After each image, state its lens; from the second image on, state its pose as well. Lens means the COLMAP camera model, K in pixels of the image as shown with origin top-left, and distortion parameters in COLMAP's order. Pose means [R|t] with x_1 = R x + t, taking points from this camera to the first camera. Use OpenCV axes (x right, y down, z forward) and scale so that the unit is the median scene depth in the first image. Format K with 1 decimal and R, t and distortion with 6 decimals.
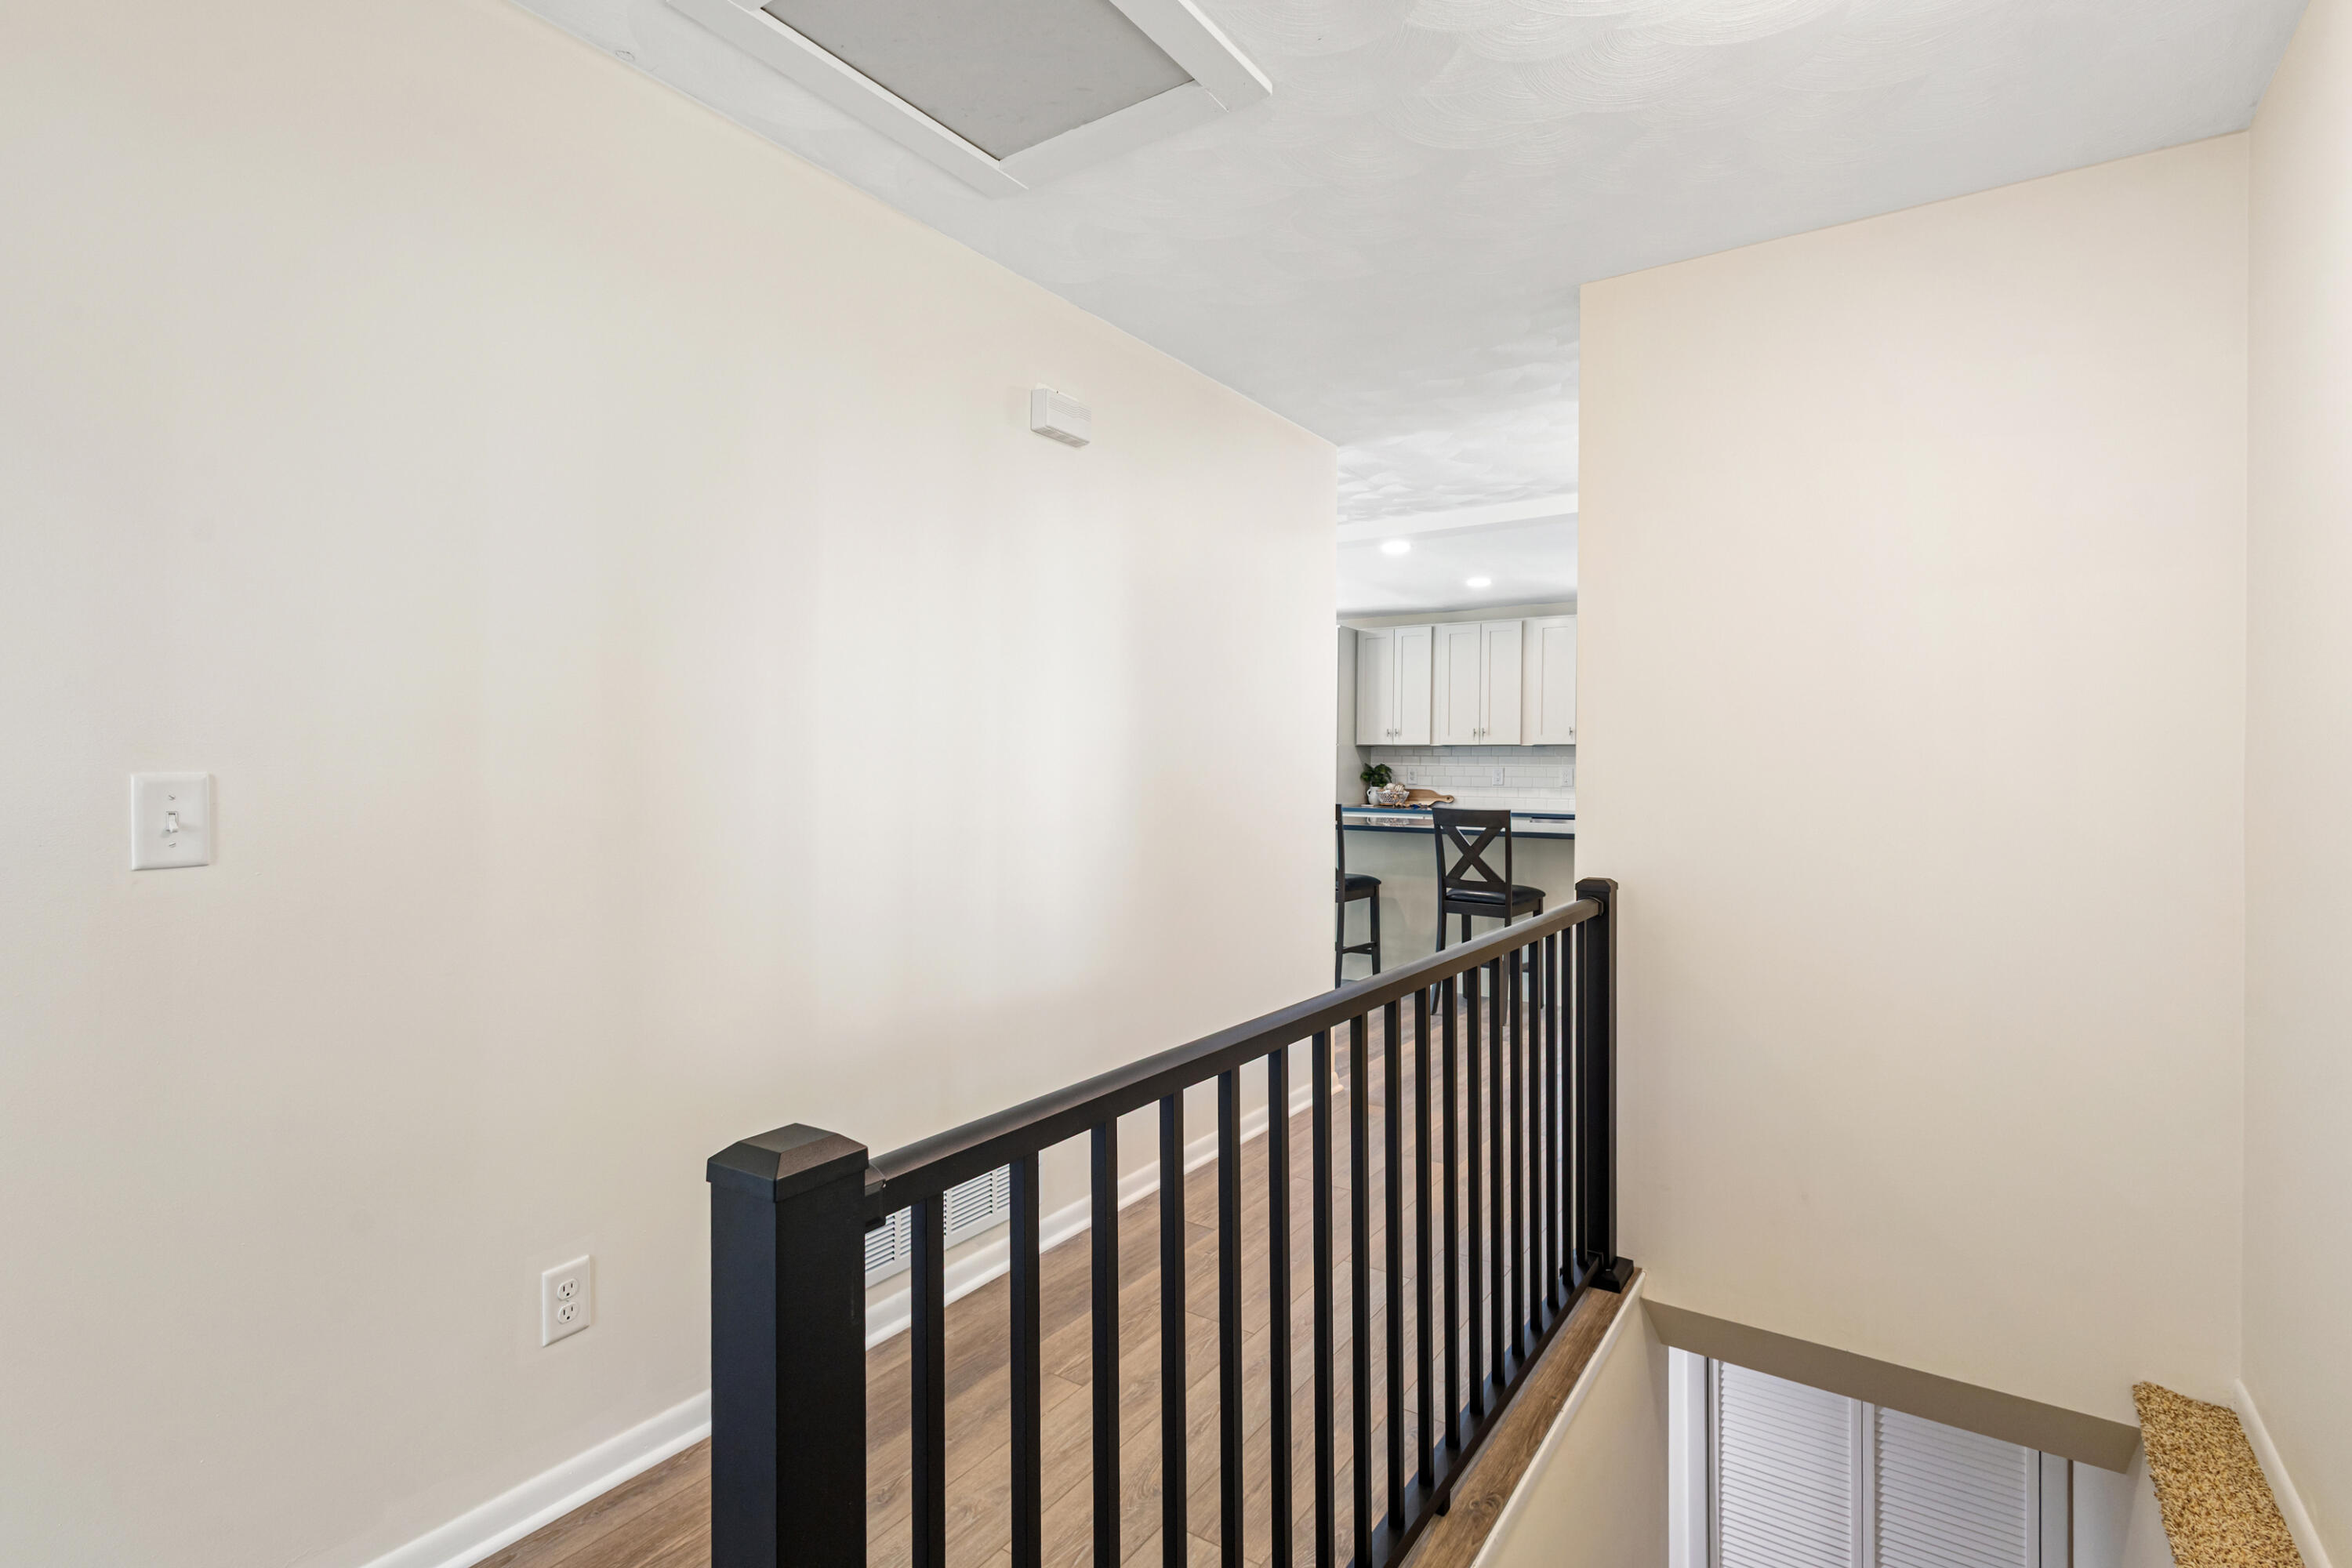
lens RADIAL K [[1087.2, 0, 1183.5], [0, 1087.2, 780.3], [0, 0, 1]] dist [0.004580, -0.000497]
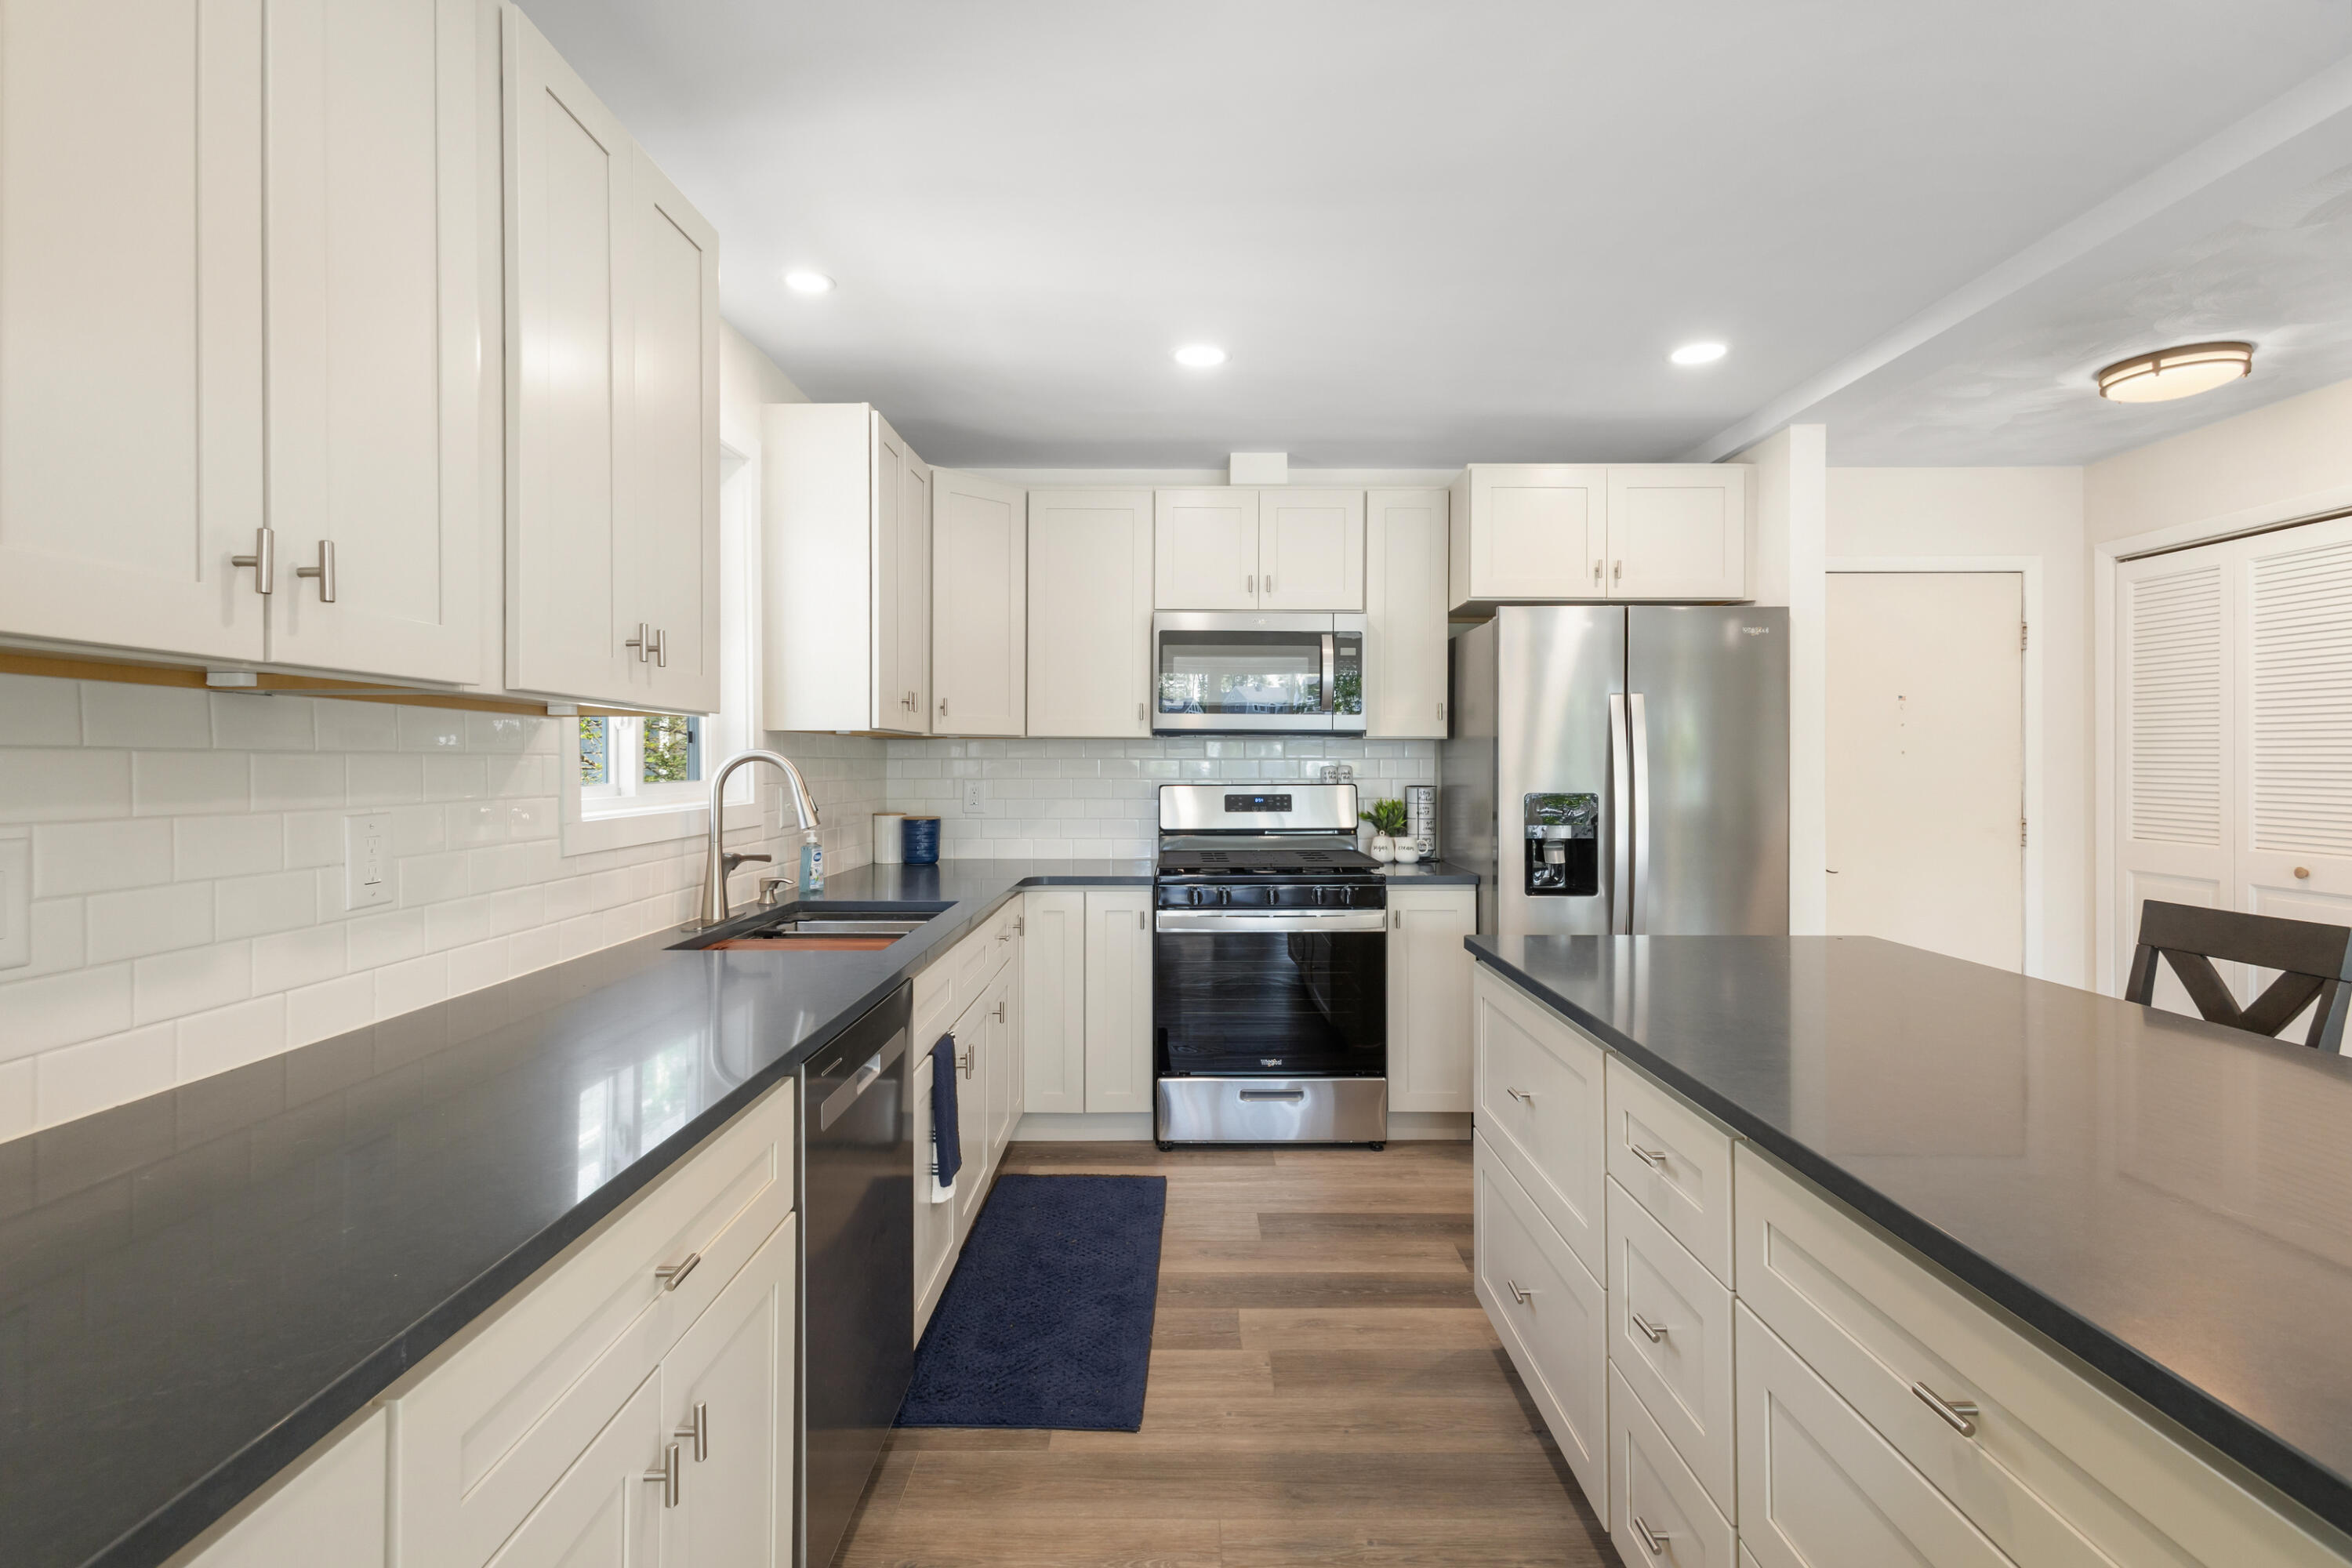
lens RADIAL K [[1086.1, 0, 1185.2], [0, 1086.1, 760.9], [0, 0, 1]] dist [0.024142, 0.000069]
pose [[-0.566213, -0.000140, 0.824259, 0.095353], [0.015351, 0.999825, 0.010715, -0.019773], [-0.824116, 0.018721, -0.566111, 0.935658]]
